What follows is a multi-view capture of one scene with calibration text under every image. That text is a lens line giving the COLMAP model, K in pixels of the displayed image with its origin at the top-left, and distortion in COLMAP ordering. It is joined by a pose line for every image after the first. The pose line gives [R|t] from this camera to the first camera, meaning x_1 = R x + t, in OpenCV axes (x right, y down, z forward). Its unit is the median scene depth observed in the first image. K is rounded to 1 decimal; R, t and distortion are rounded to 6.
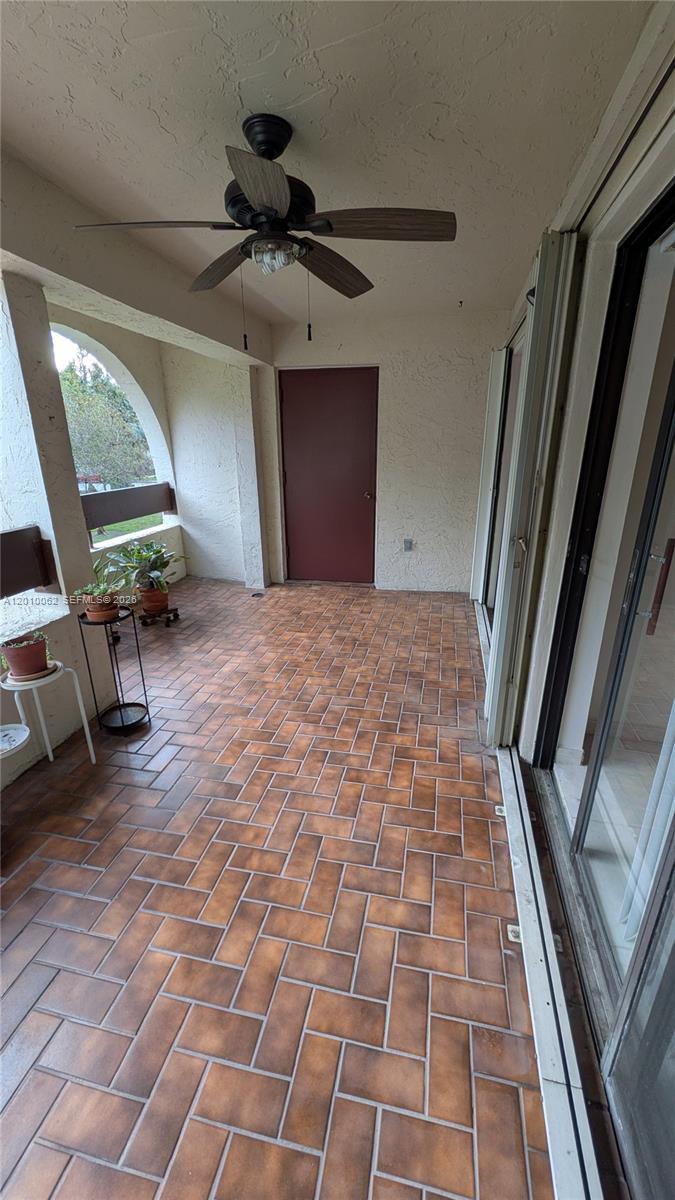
lens RADIAL K [[465.5, 0, 343.9], [0, 465.5, 601.6], [0, 0, 1]] dist [-0.011459, 0.000883]
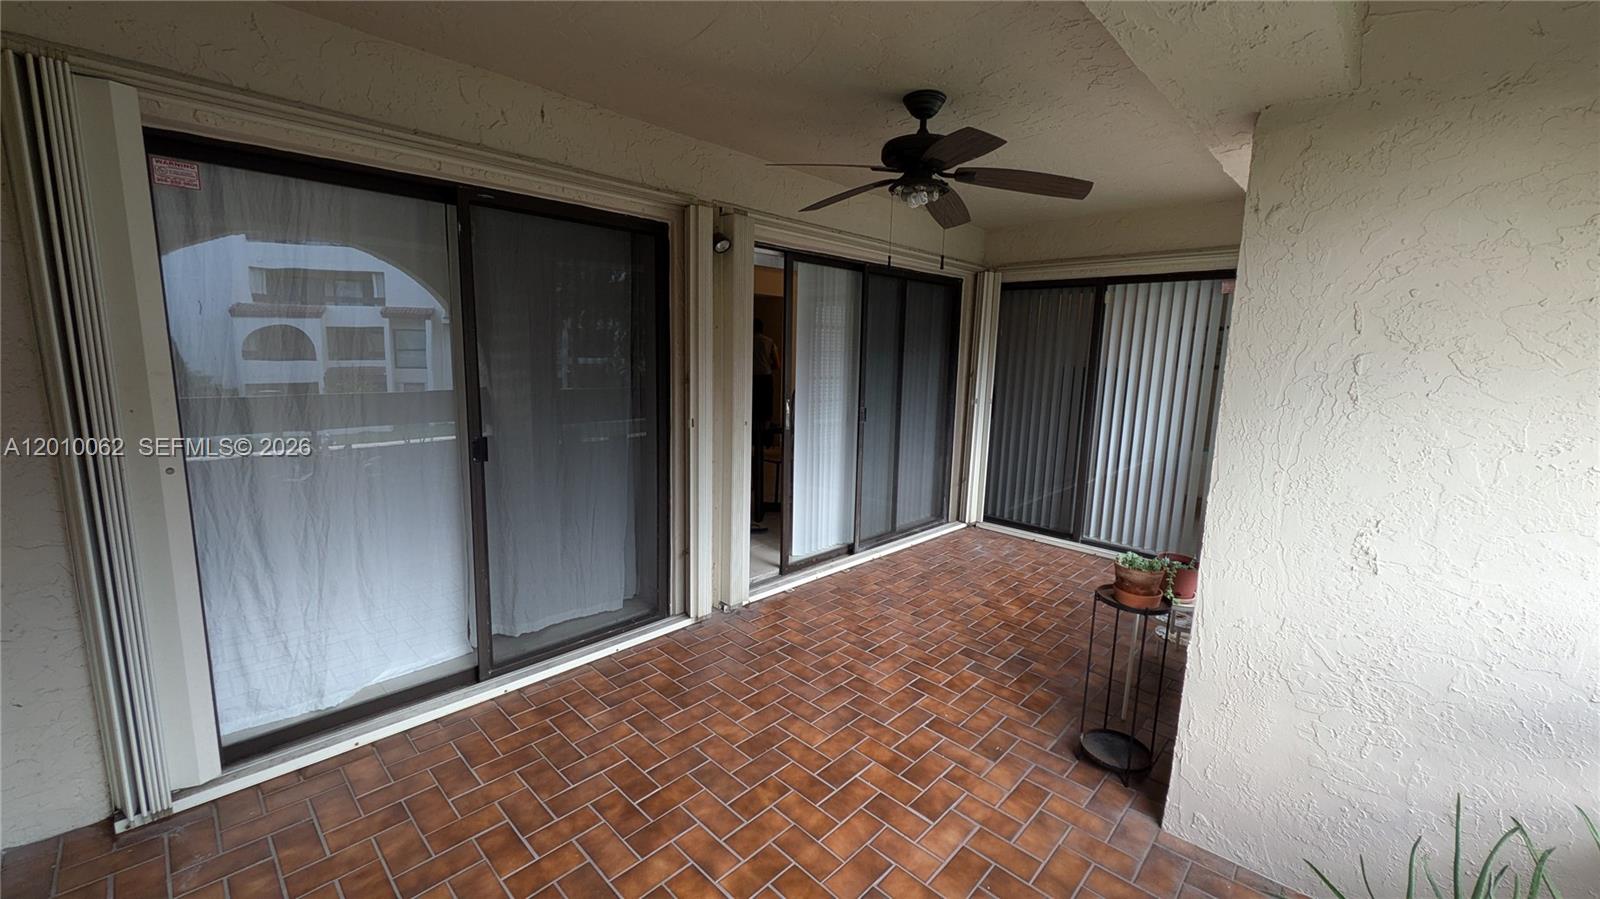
lens RADIAL K [[620.6, 0, 799.6], [0, 620.6, 448.7], [0, 0, 1]] dist [-0.011459, 0.000883]
pose [[-0.849770, -0.102288, 0.517135, -0.450490], [0.148529, 0.894791, 0.421055, -0.527520], [-0.505796, 0.434610, -0.745174, 1.537090]]
